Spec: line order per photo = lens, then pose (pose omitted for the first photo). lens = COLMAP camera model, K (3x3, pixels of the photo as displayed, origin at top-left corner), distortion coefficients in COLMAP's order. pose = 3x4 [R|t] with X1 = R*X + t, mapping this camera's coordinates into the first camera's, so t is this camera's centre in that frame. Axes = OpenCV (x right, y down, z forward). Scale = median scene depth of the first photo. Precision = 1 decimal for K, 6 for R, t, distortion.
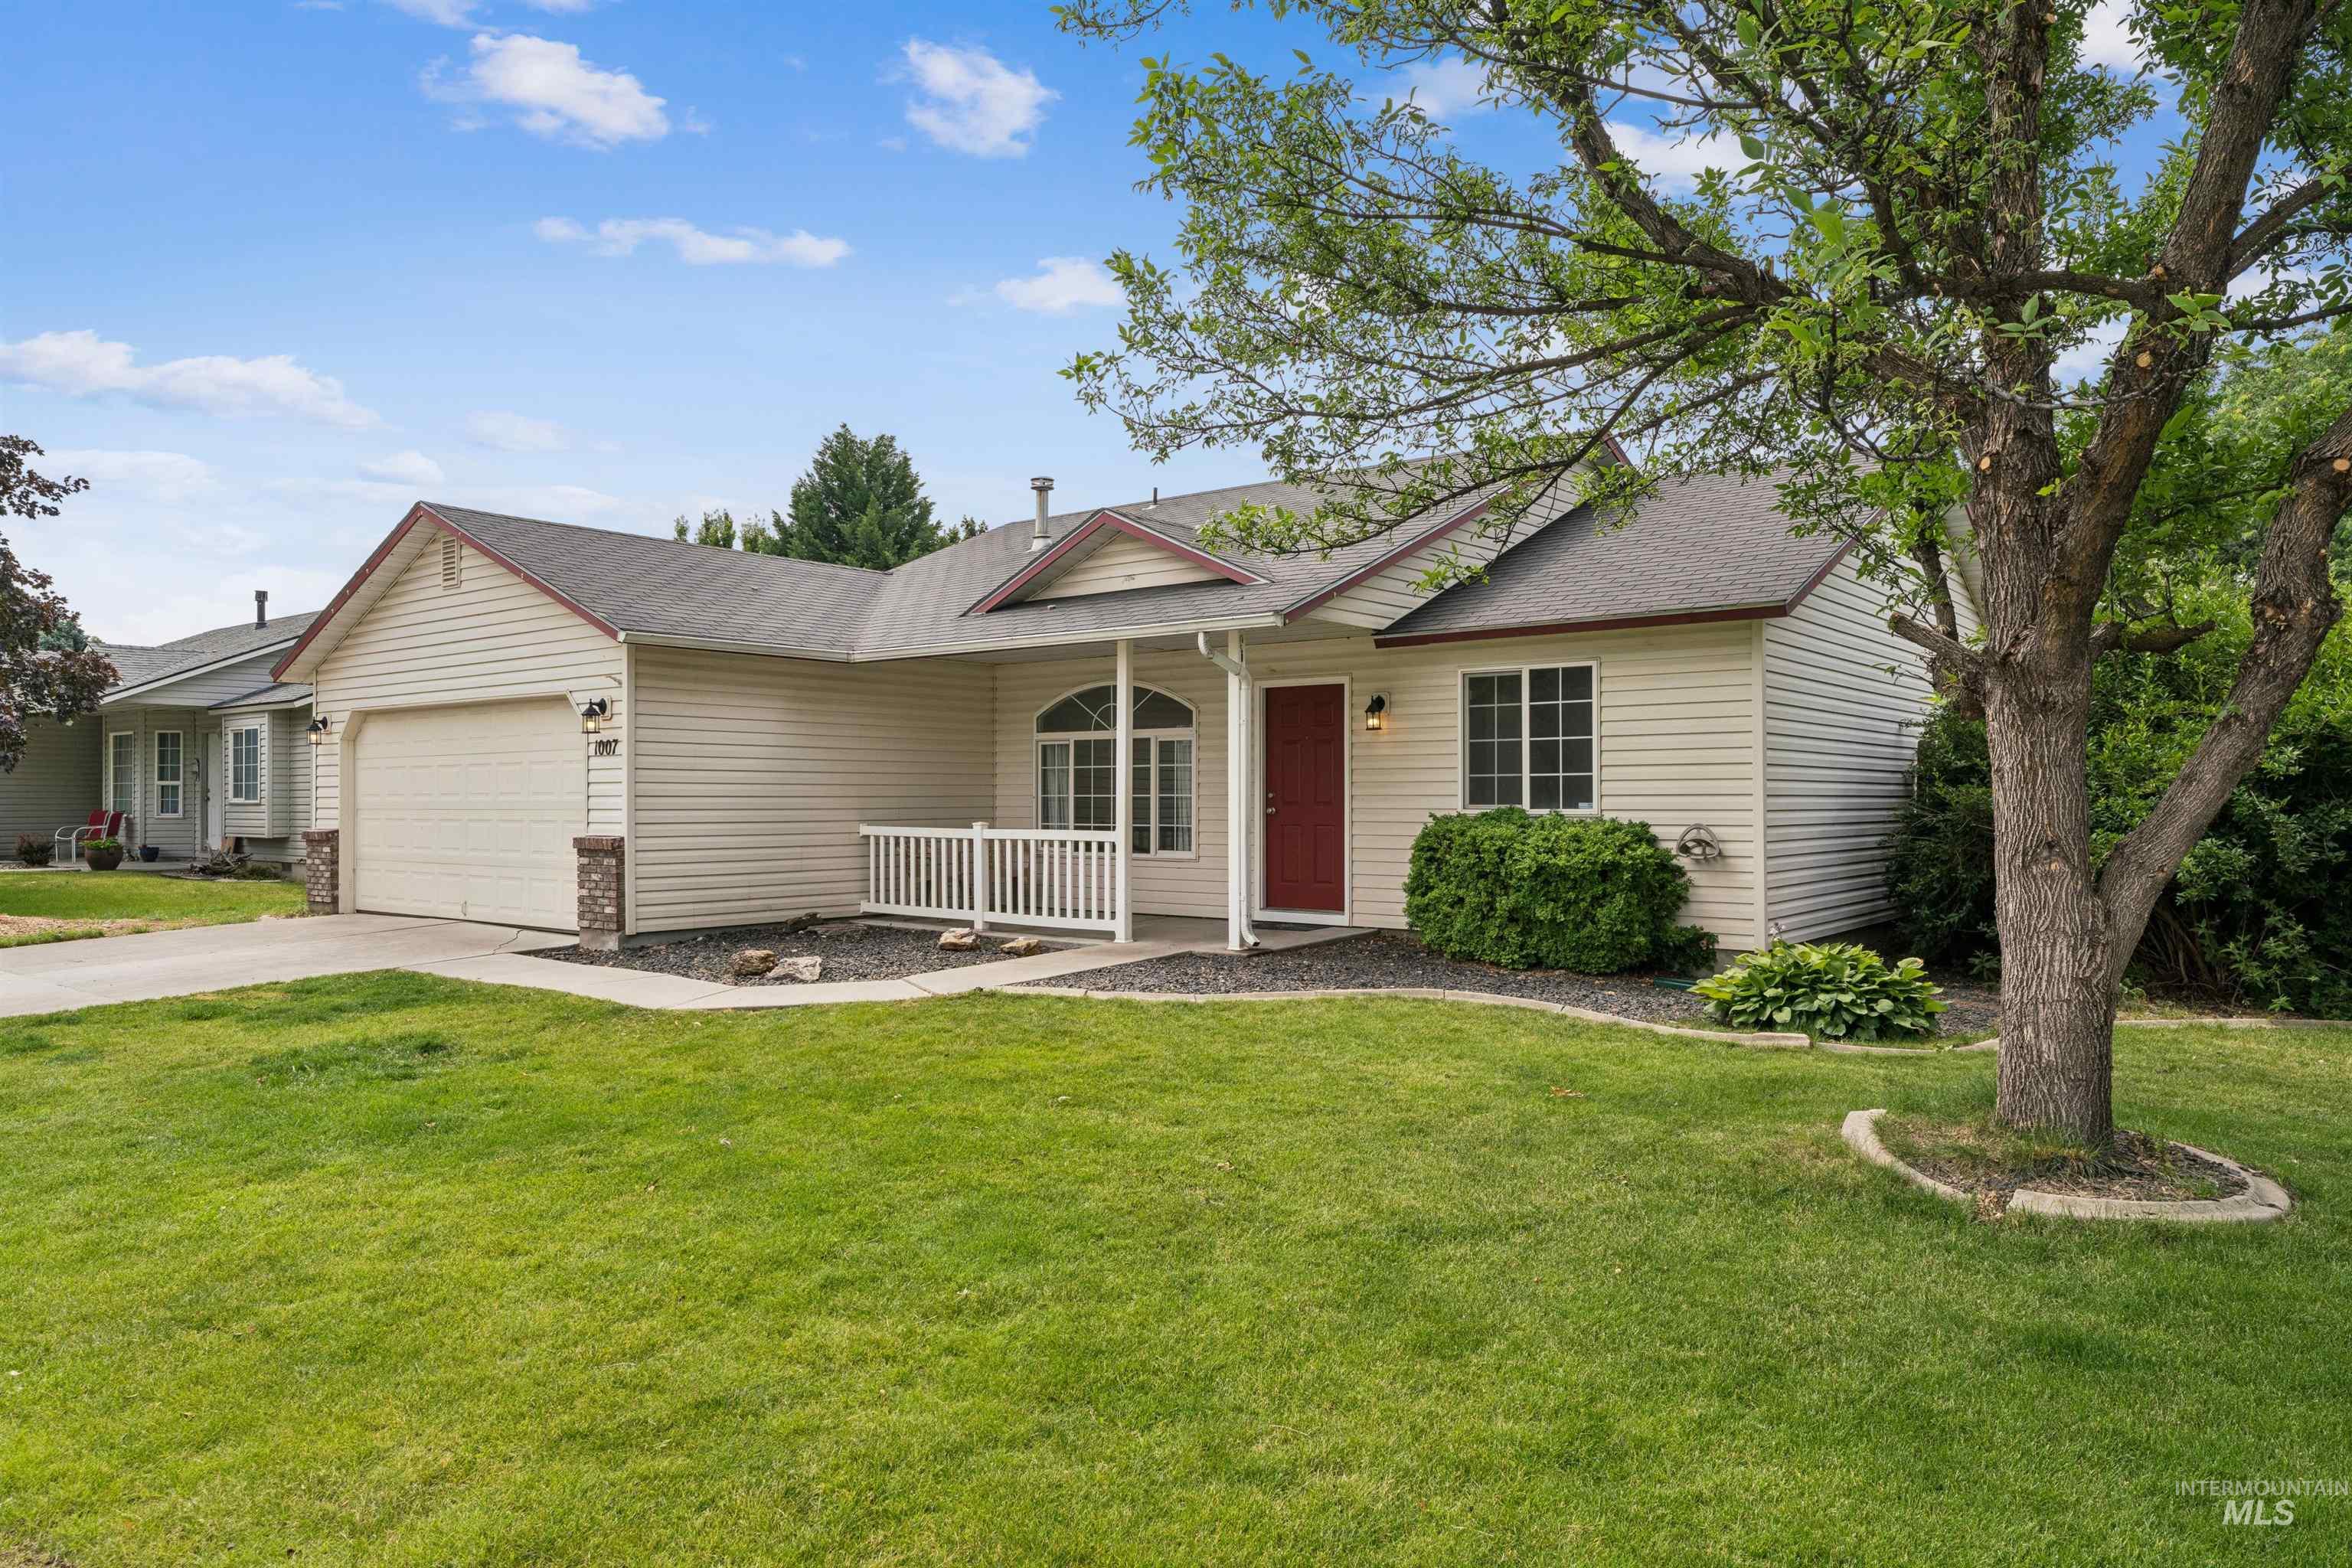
lens RADIAL K [[1517.1, 0, 1170.4], [0, 1517.1, 793.9], [0, 0, 1]] dist [0.004533, -0.000382]
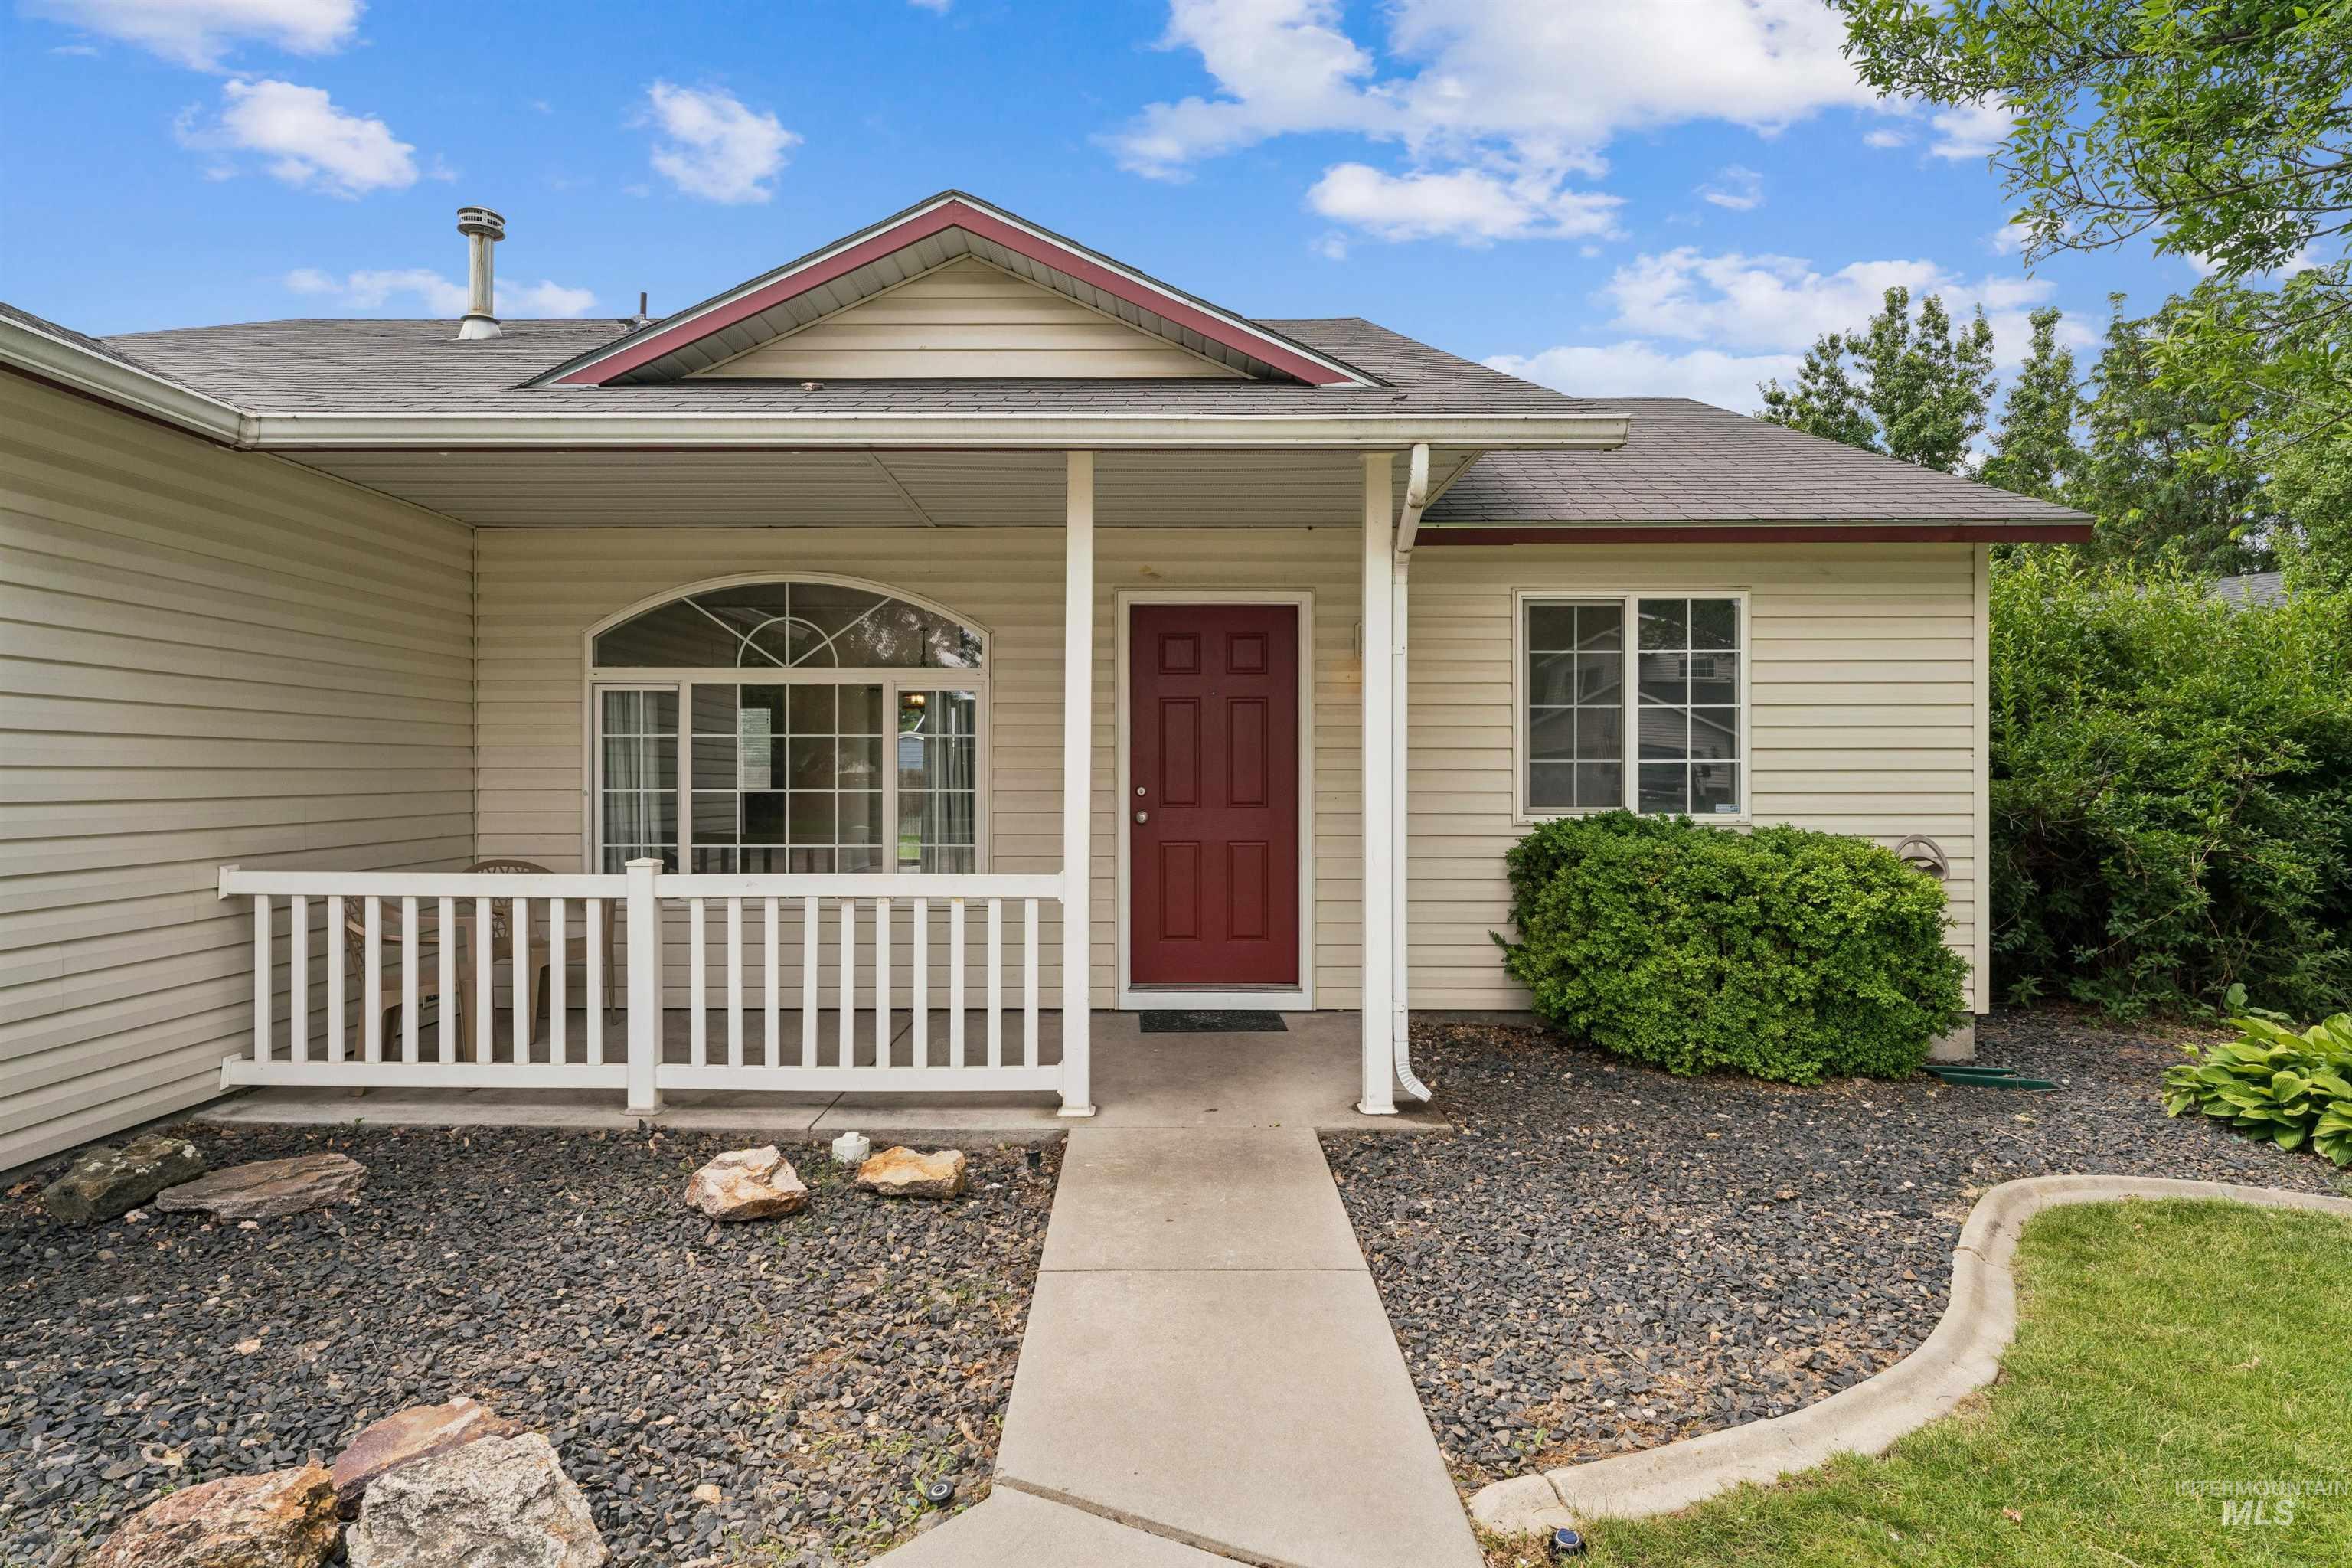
lens RADIAL K [[1268.8, 0, 1162.9], [0, 1268.8, 781.8], [0, 0, 1]] dist [0.000899, -0.000854]
pose [[0.784750, -0.001646, 0.619811, -0.242896], [-0.003169, 0.999973, 0.006668, -0.006295], [-0.619805, -0.007197, 0.784723, 0.656228]]
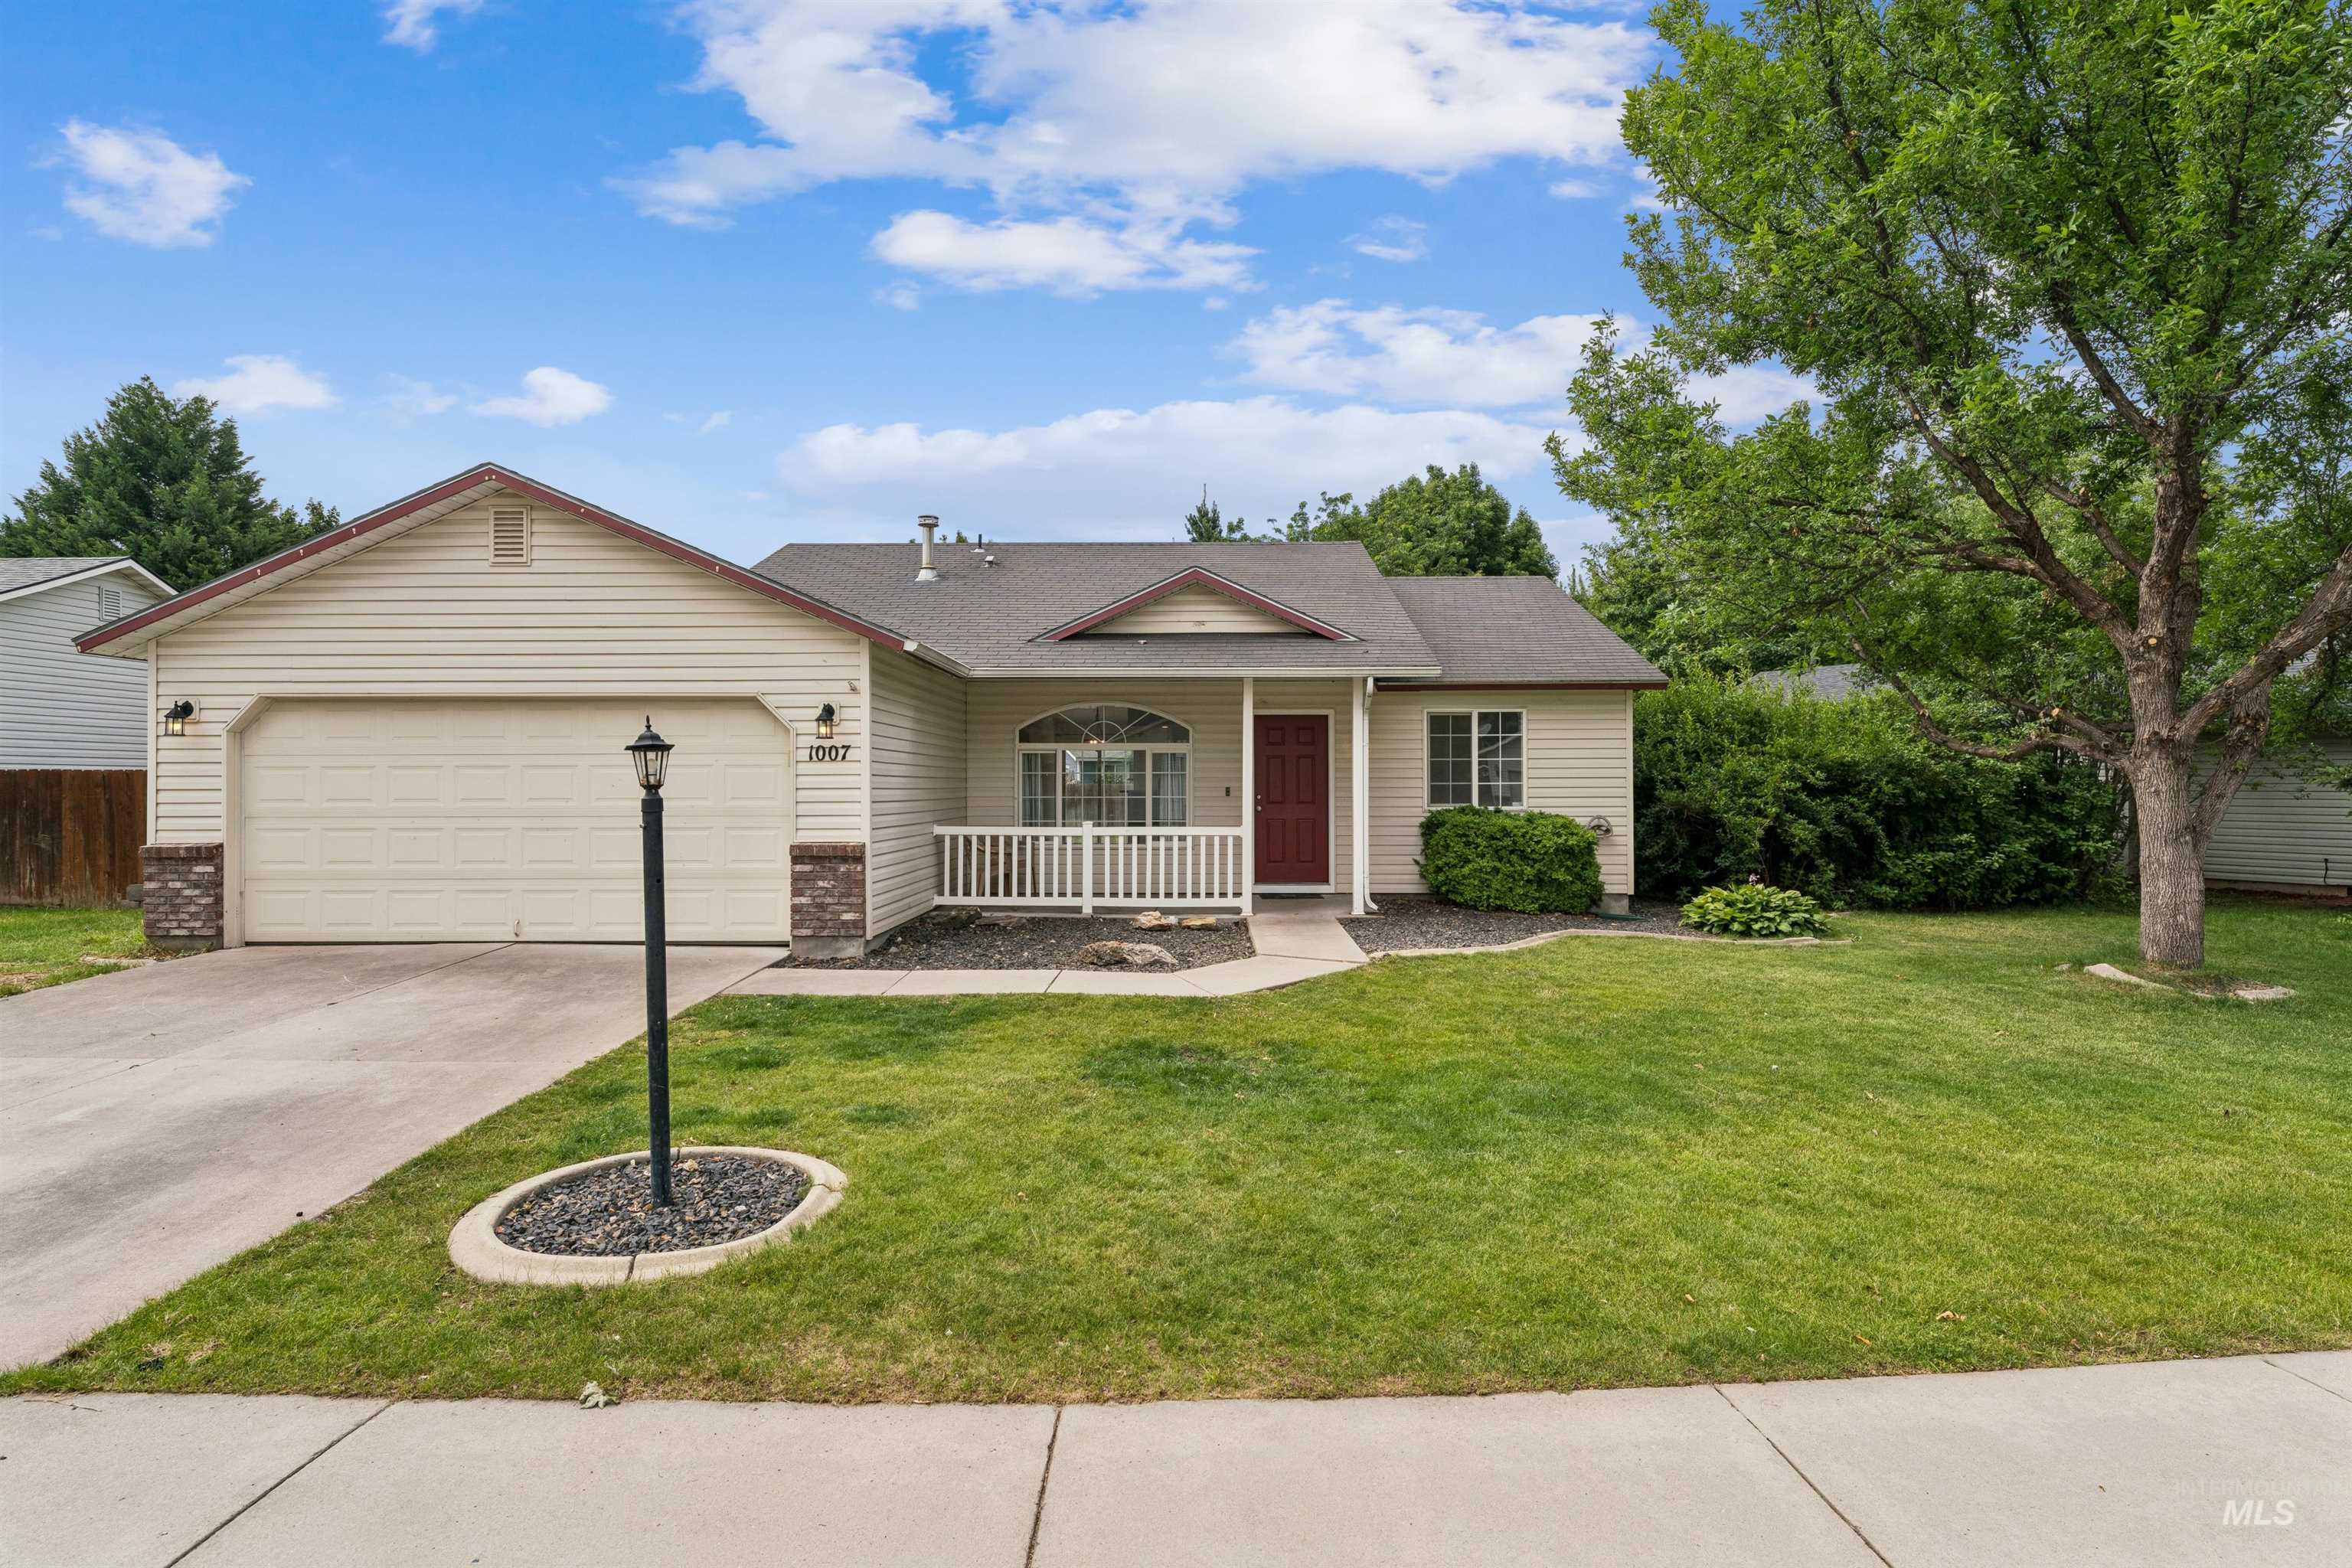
lens RADIAL K [[1209.5, 0, 1181.4], [0, 1209.5, 786.6], [0, 0, 1]] dist [-0.003464, 0.000297]
pose [[0.791114, 0.000465, 0.611668, -0.664771], [-0.001296, 0.999999, 0.000916, -0.009634], [-0.611667, -0.001517, 0.791114, 0.231869]]
